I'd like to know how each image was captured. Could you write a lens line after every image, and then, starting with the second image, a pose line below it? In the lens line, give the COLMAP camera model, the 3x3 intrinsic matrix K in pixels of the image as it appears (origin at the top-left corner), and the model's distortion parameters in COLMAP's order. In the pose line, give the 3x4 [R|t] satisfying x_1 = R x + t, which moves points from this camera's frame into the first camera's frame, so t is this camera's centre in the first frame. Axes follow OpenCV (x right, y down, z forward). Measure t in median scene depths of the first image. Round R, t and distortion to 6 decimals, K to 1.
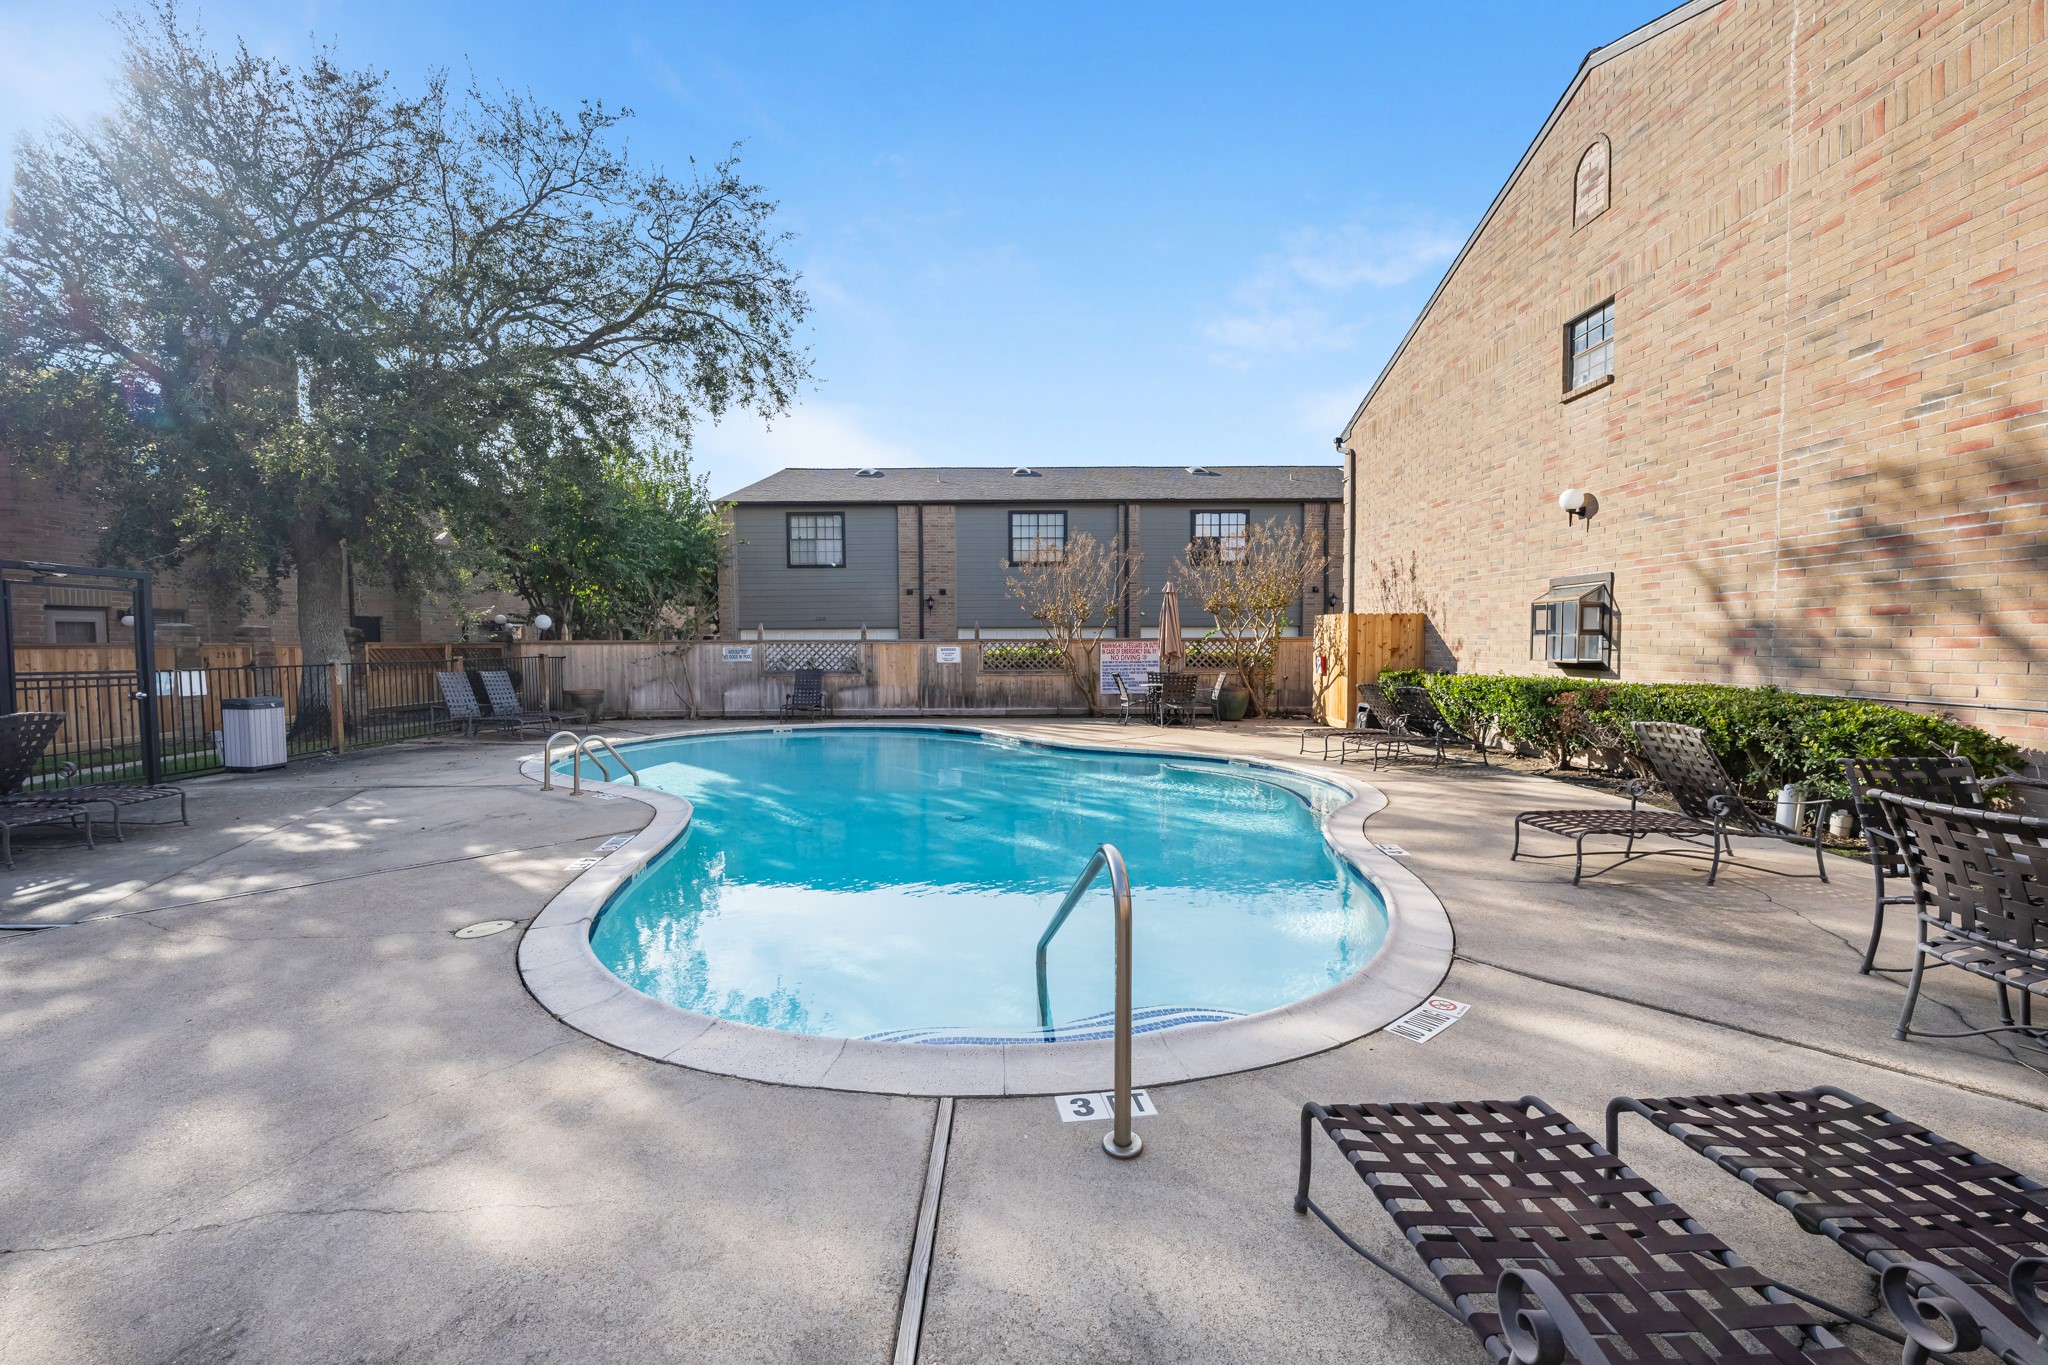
lens RADIAL K [[821.1, 0, 1024.0], [0, 821.1, 682.5], [0, 0, 1]] dist [0.000025, -0.000229]
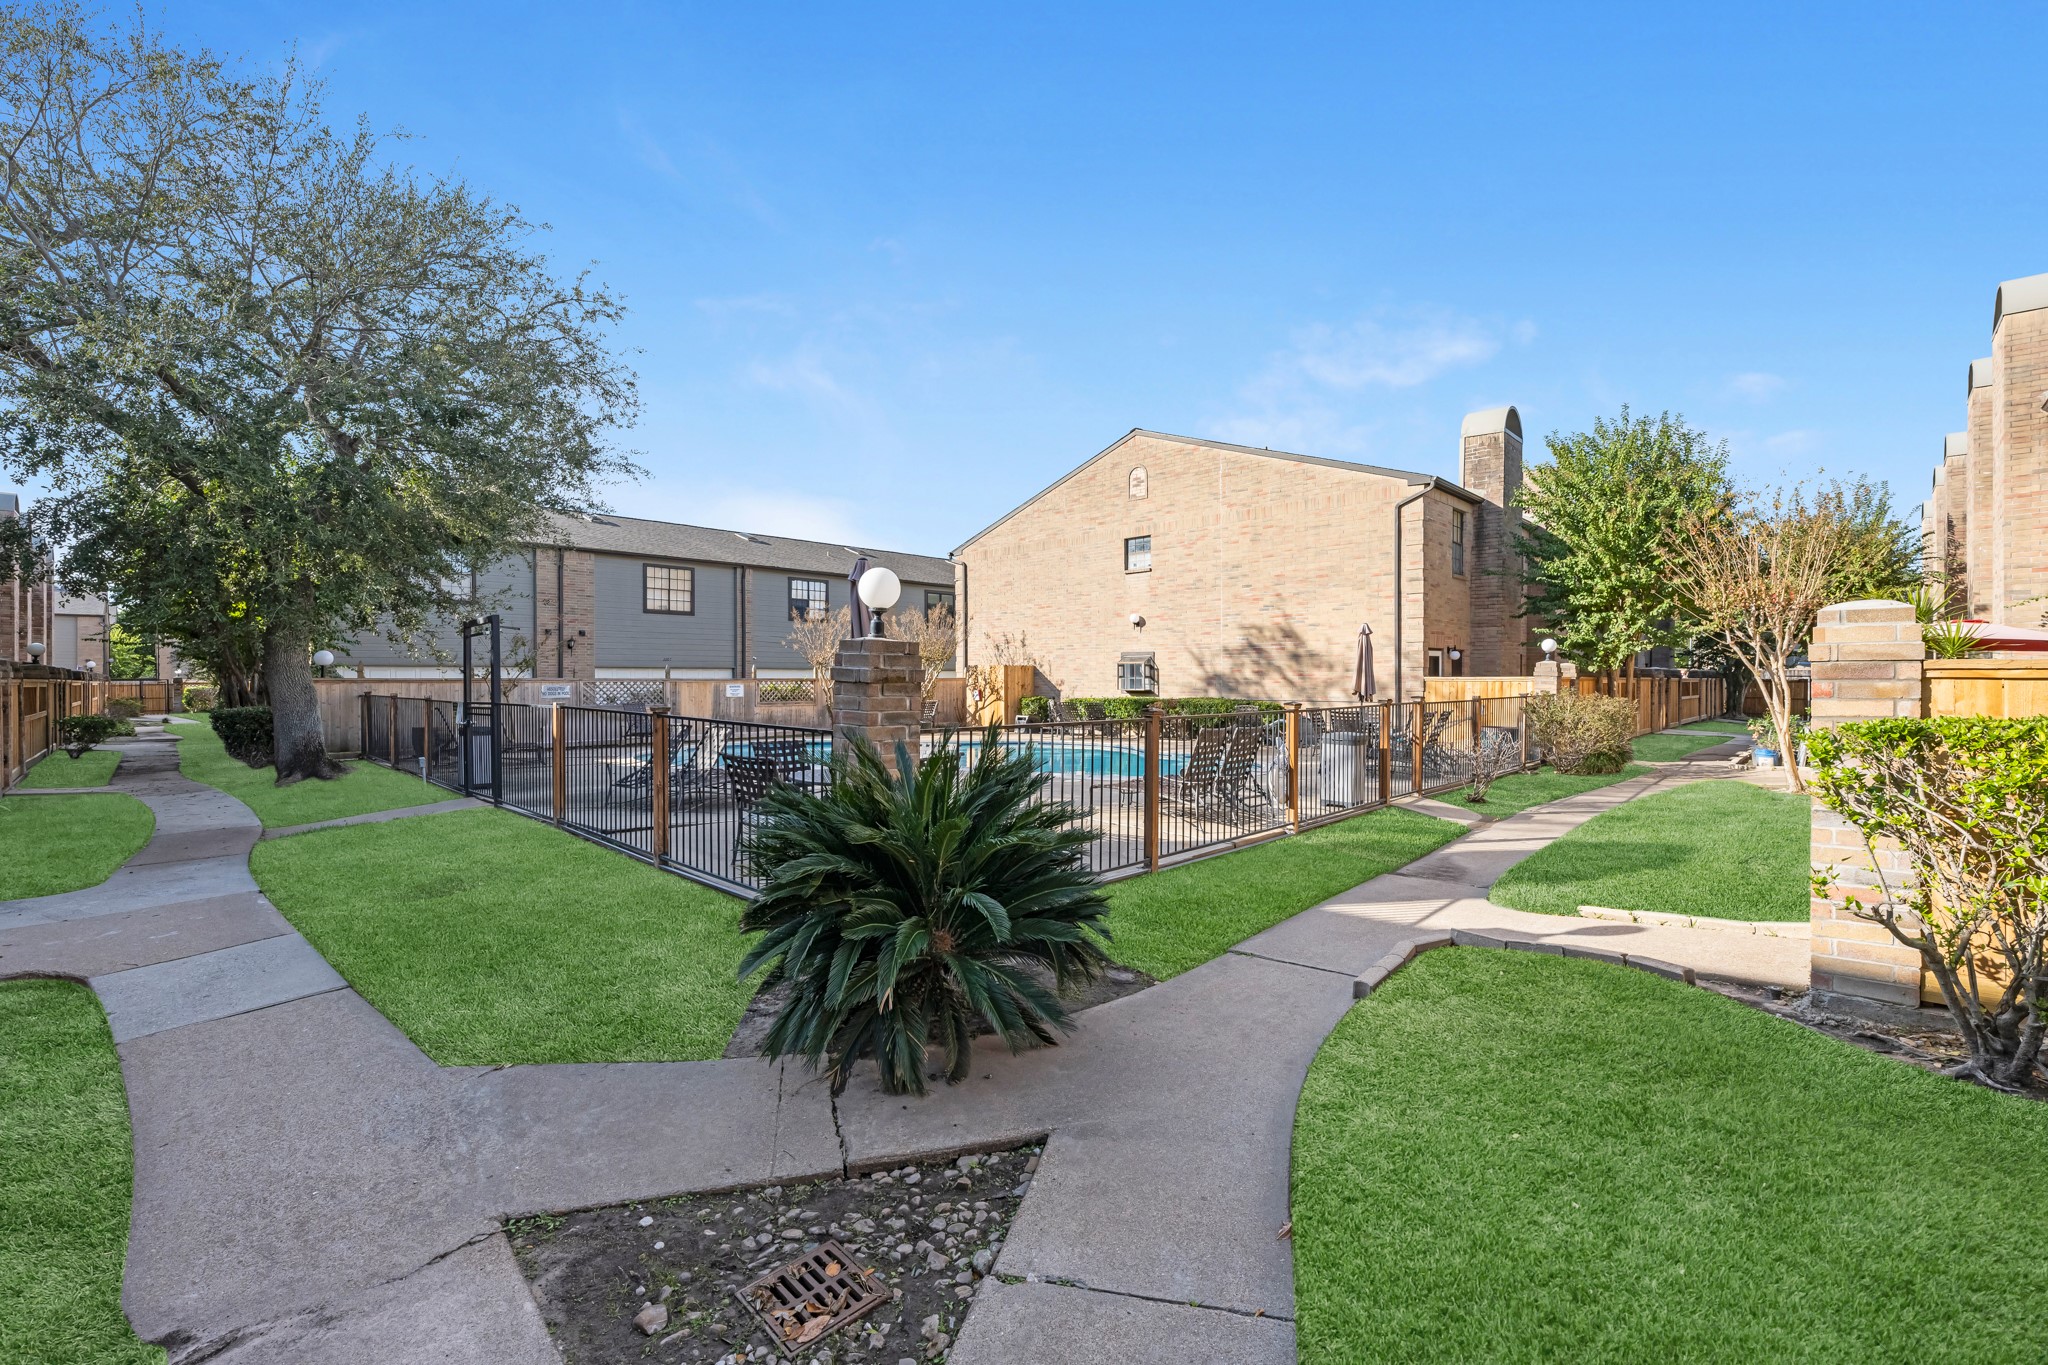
lens RADIAL K [[821.1, 0, 1024.0], [0, 821.1, 682.5], [0, 0, 1]] dist [0.000025, -0.000229]
pose [[0.710176, 0.000938, 0.704024, -1.103126], [0.033087, 0.998850, -0.034707, 0.021192], [-0.703246, 0.047942, 0.709328, -0.368315]]
